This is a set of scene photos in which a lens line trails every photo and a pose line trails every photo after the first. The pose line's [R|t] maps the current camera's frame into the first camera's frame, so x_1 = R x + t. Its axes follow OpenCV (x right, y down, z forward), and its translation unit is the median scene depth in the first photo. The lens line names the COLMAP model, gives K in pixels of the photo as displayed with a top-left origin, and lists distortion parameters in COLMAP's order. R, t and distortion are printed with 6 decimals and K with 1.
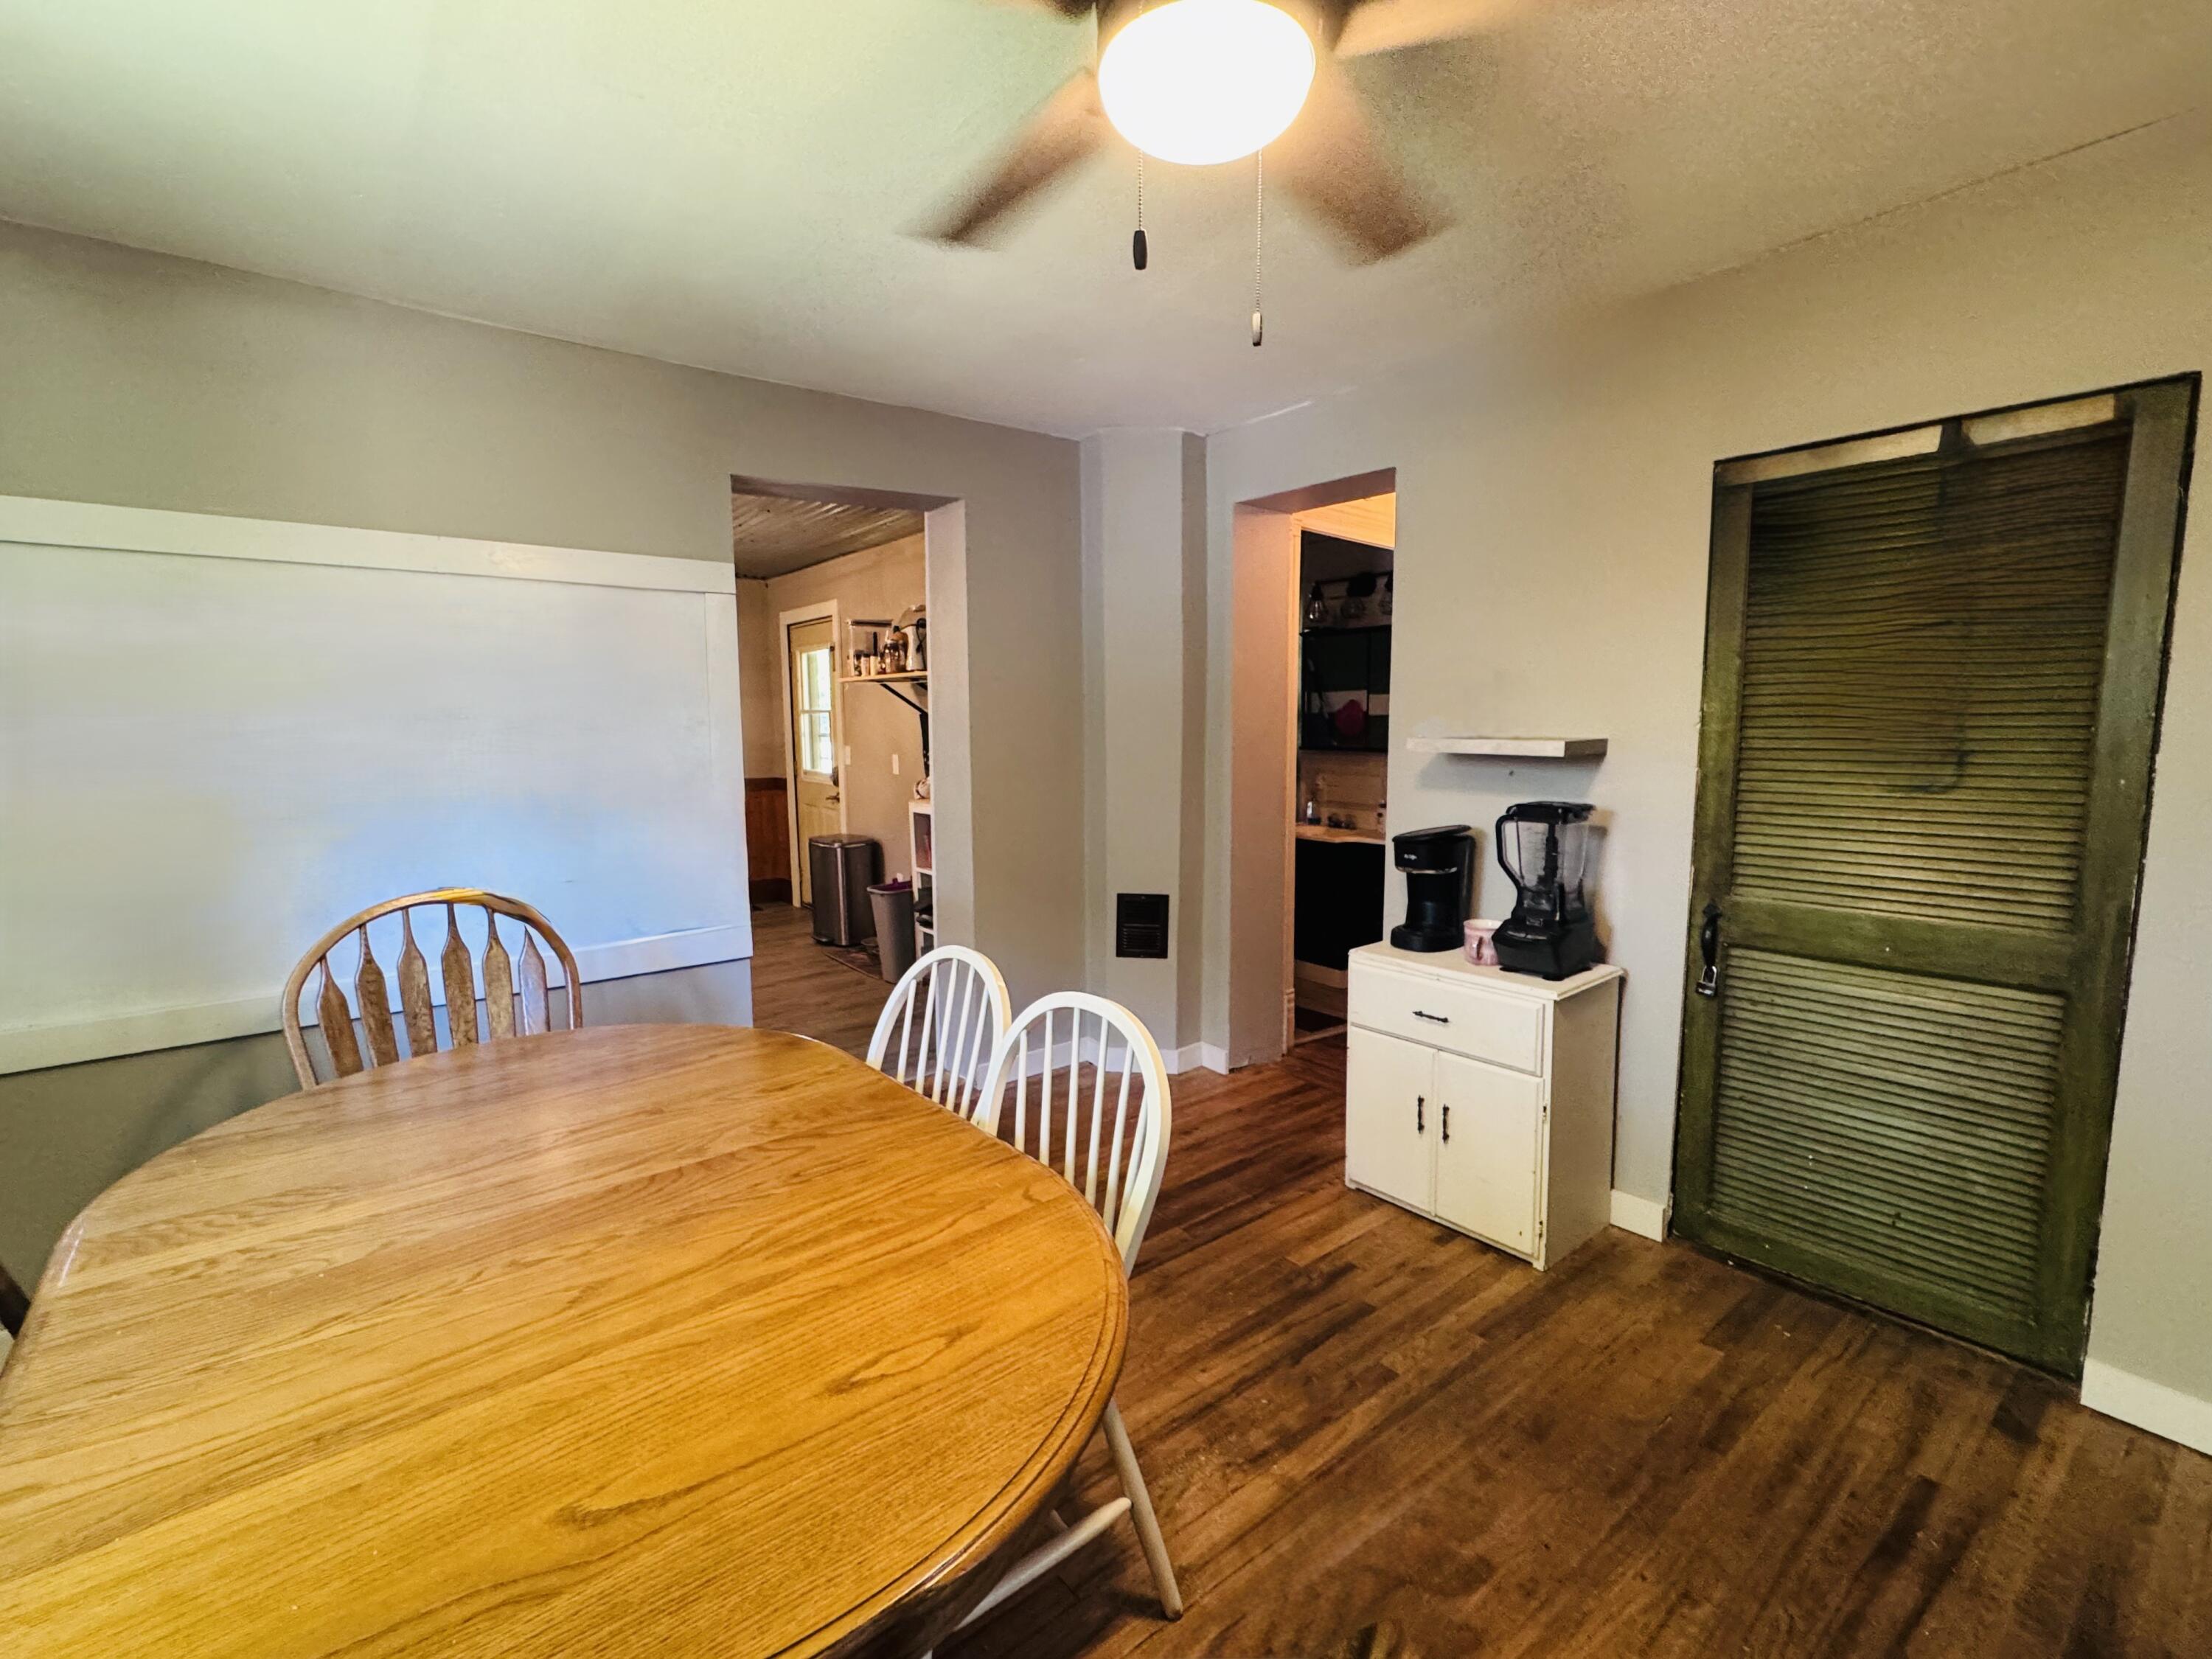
lens RADIAL K [[975.7, 0, 1105.0], [0, 975.7, 832.5], [0, 0, 1]] dist [-0.000588, 0.000027]
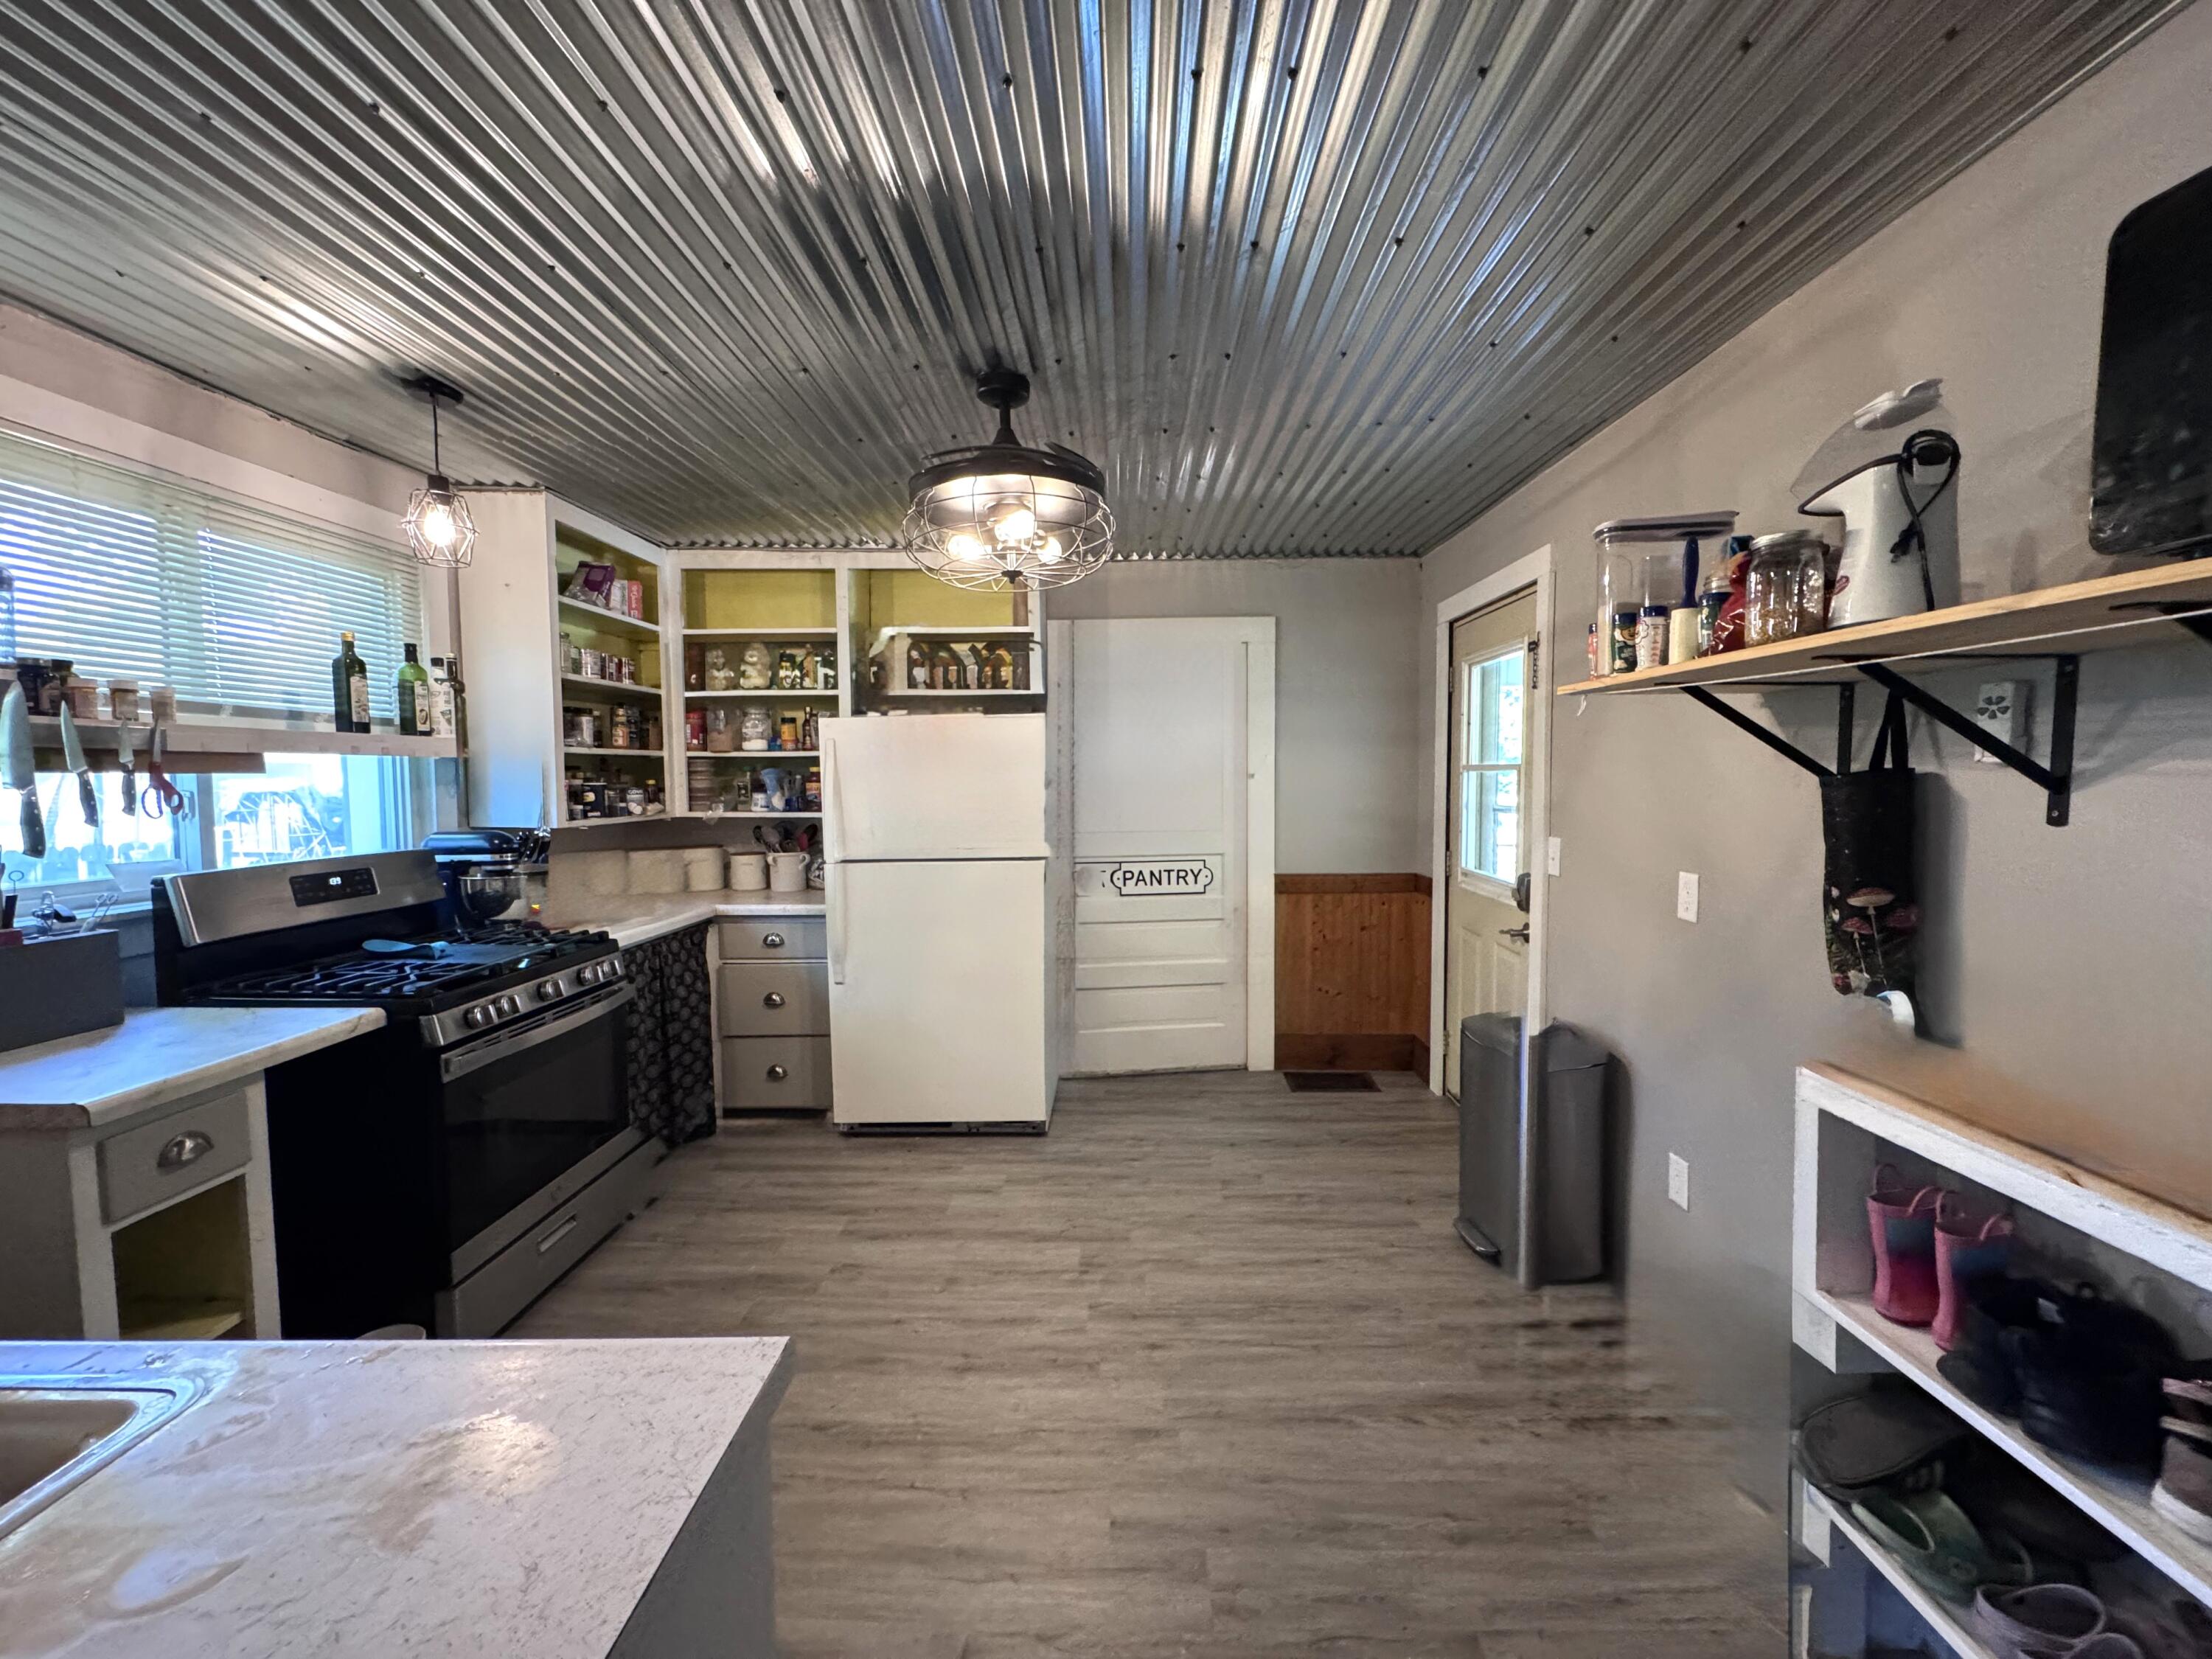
lens RADIAL K [[880.7, 0, 1109.1], [0, 880.7, 828.7], [0, 0, 1]] dist [-0.003737, -0.000015]
pose [[0.773018, 0.042990, -0.632926, -0.174758], [-0.074979, 0.996900, -0.023862, -0.072290], [0.629938, 0.065902, 0.773845, 0.571815]]
